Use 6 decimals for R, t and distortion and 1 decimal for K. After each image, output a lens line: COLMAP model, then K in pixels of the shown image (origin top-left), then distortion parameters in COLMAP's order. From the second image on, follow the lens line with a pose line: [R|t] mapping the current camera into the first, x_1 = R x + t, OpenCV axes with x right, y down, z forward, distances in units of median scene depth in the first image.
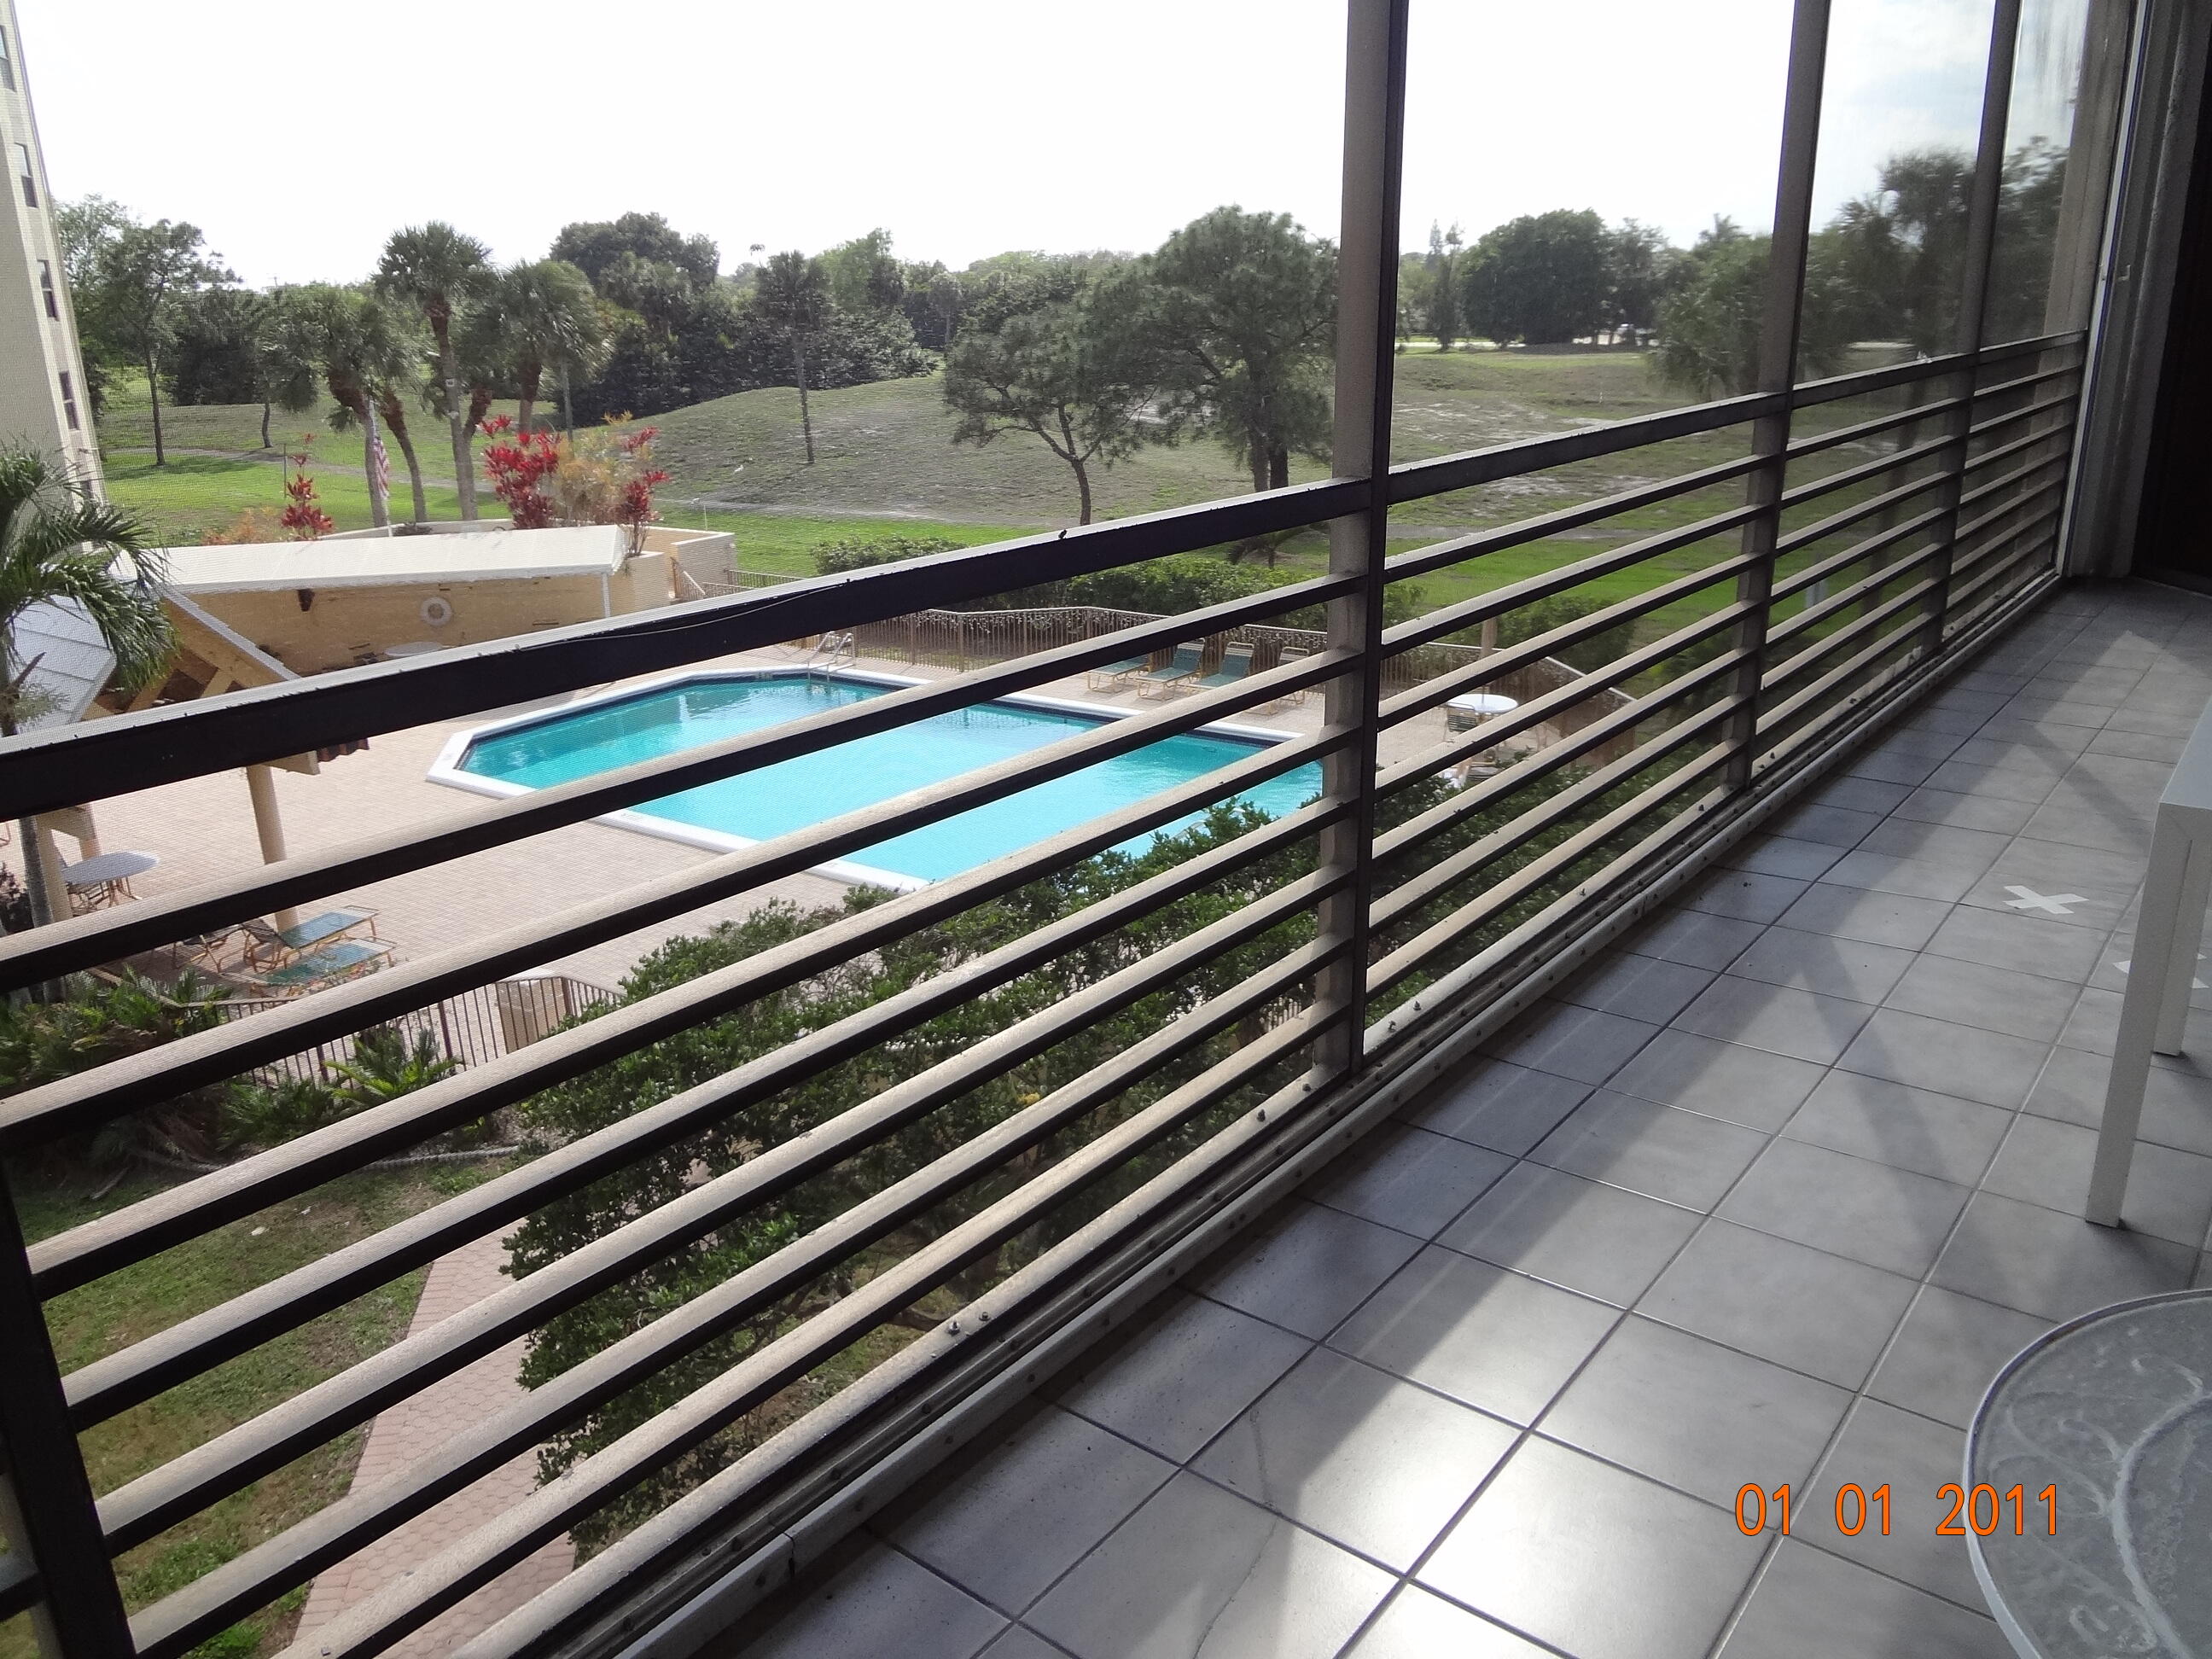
lens RADIAL K [[1648.6, 0, 1106.2], [0, 1648.6, 826.5], [0, 0, 1]] dist [-0.045810, -0.000569]
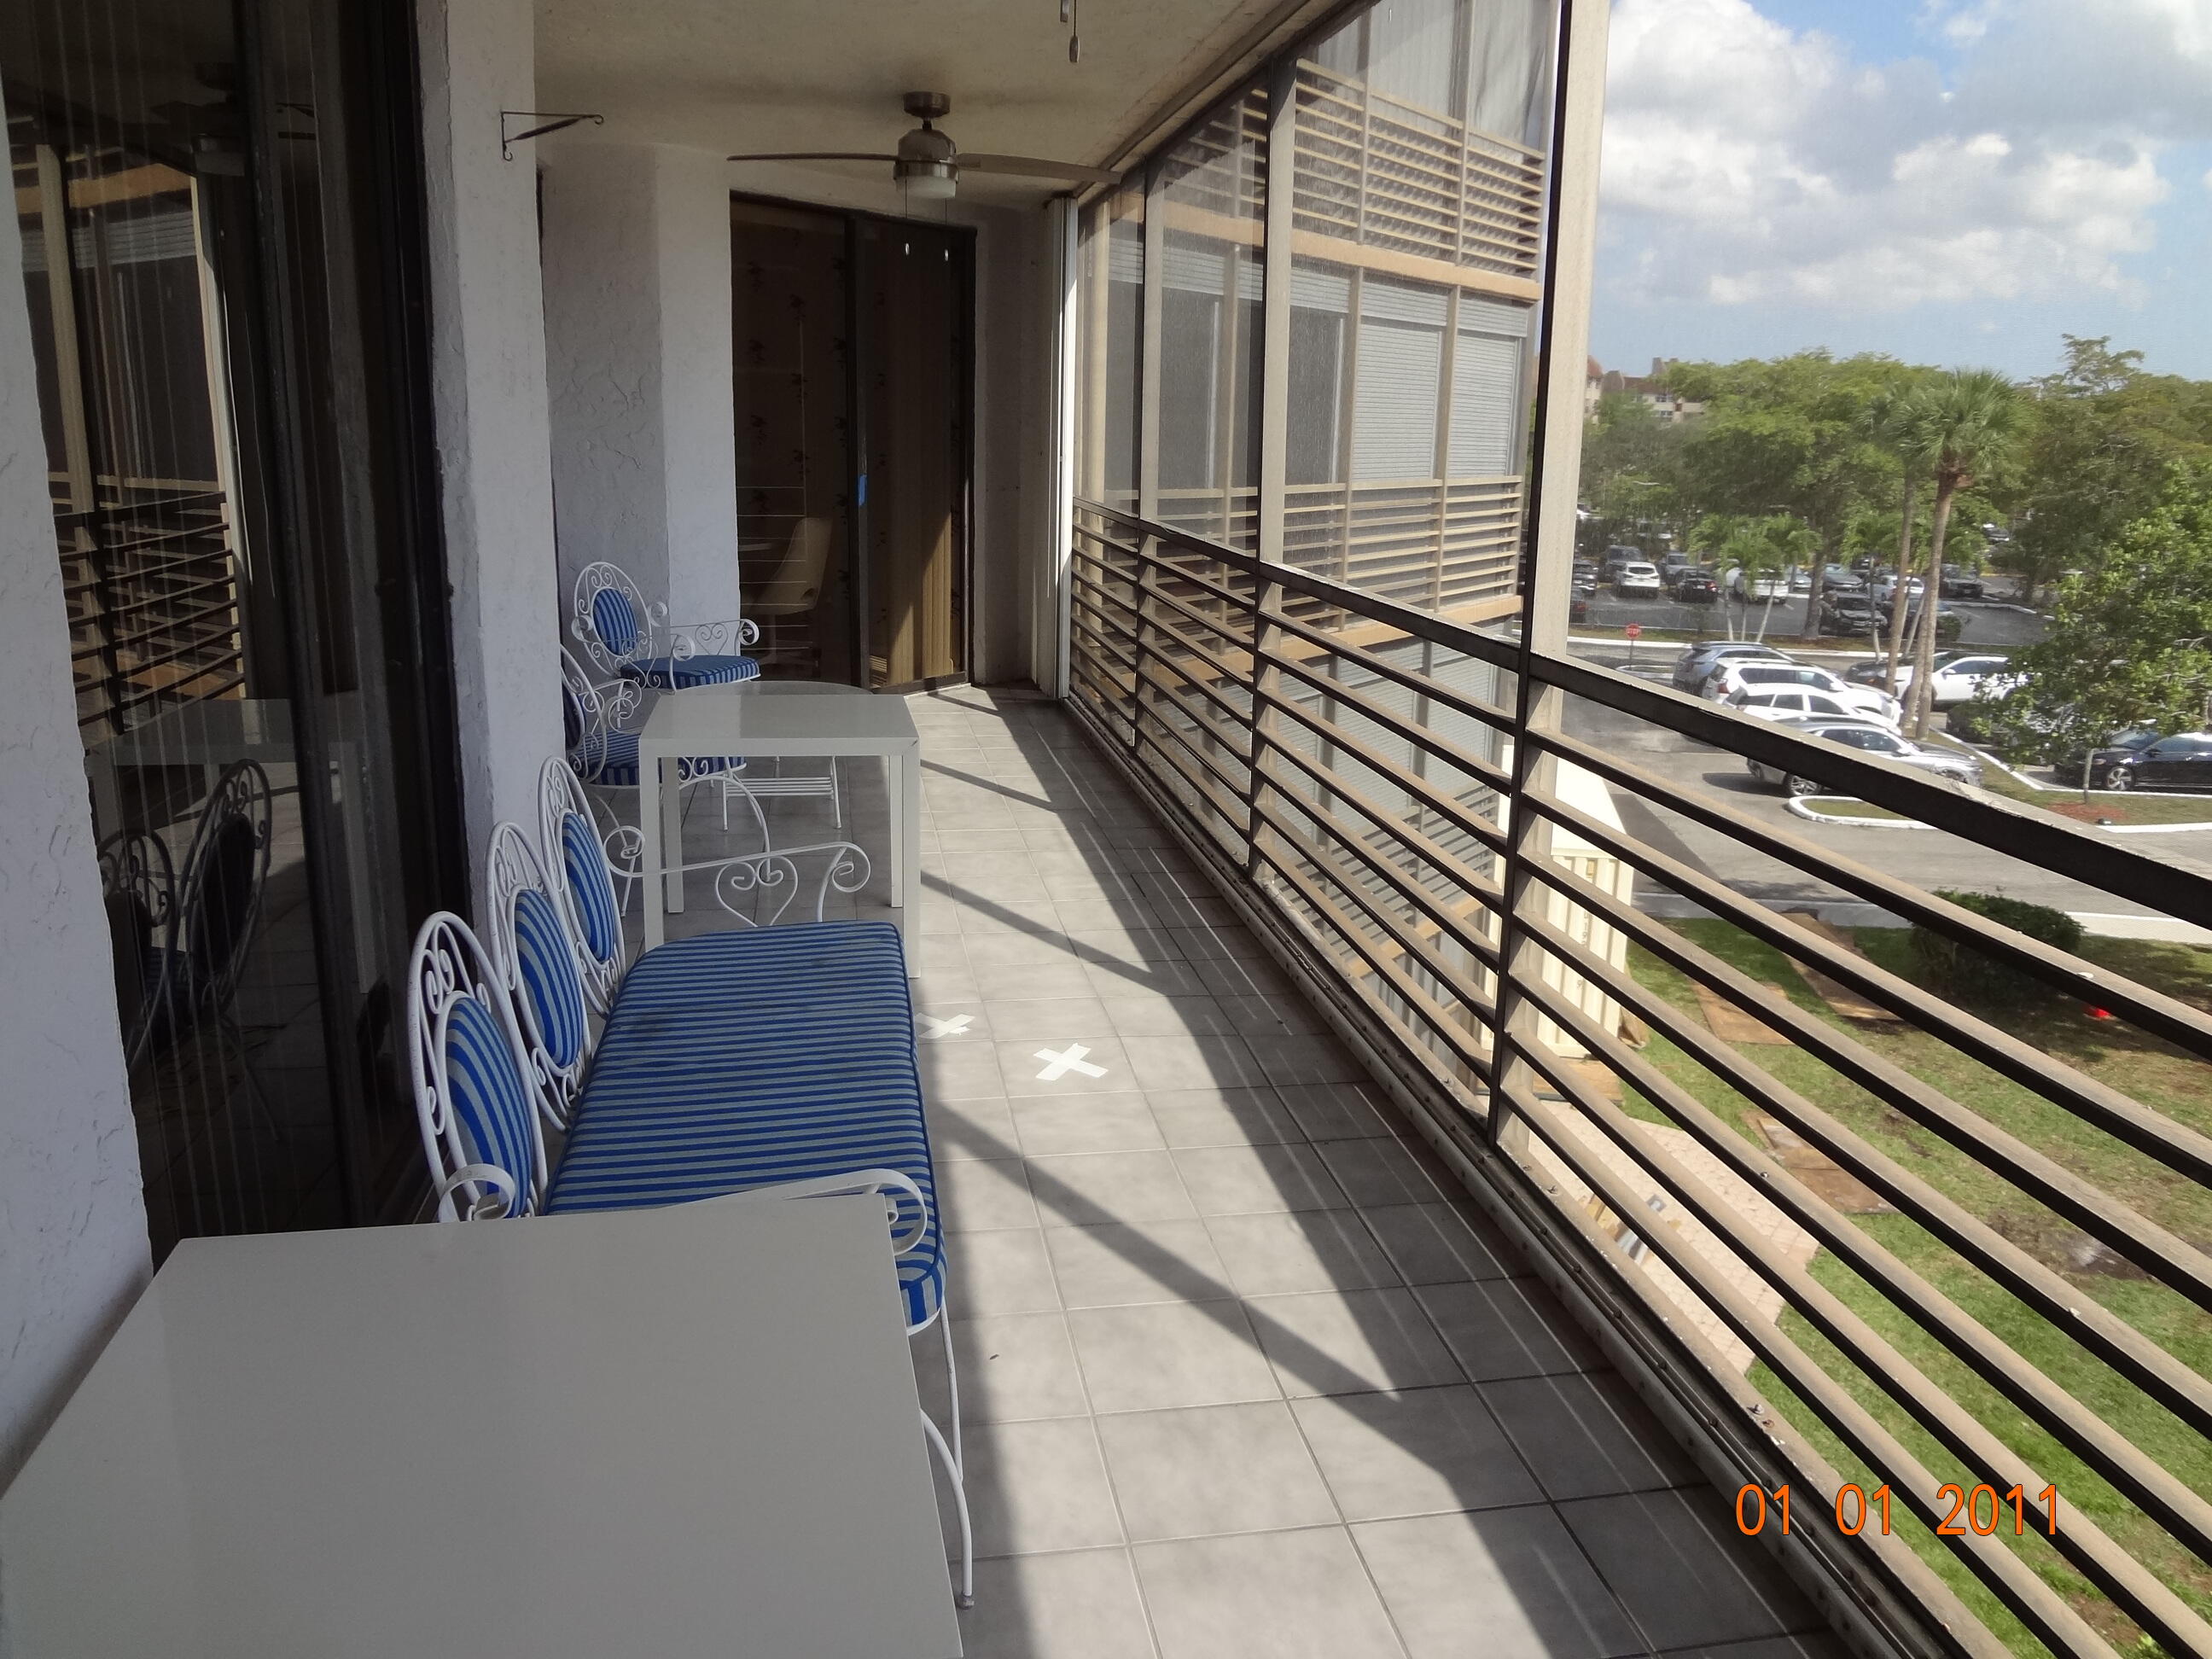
lens RADIAL K [[1648.6, 0, 1105.2], [0, 1648.6, 827.2], [0, 0, 1]] dist [-0.045810, -0.000569]
pose [[-0.663986, 0.176085, -0.726717, 1.282669], [-0.254593, 0.860571, 0.441135, -0.548116], [0.703069, 0.477924, -0.526577, 1.481466]]
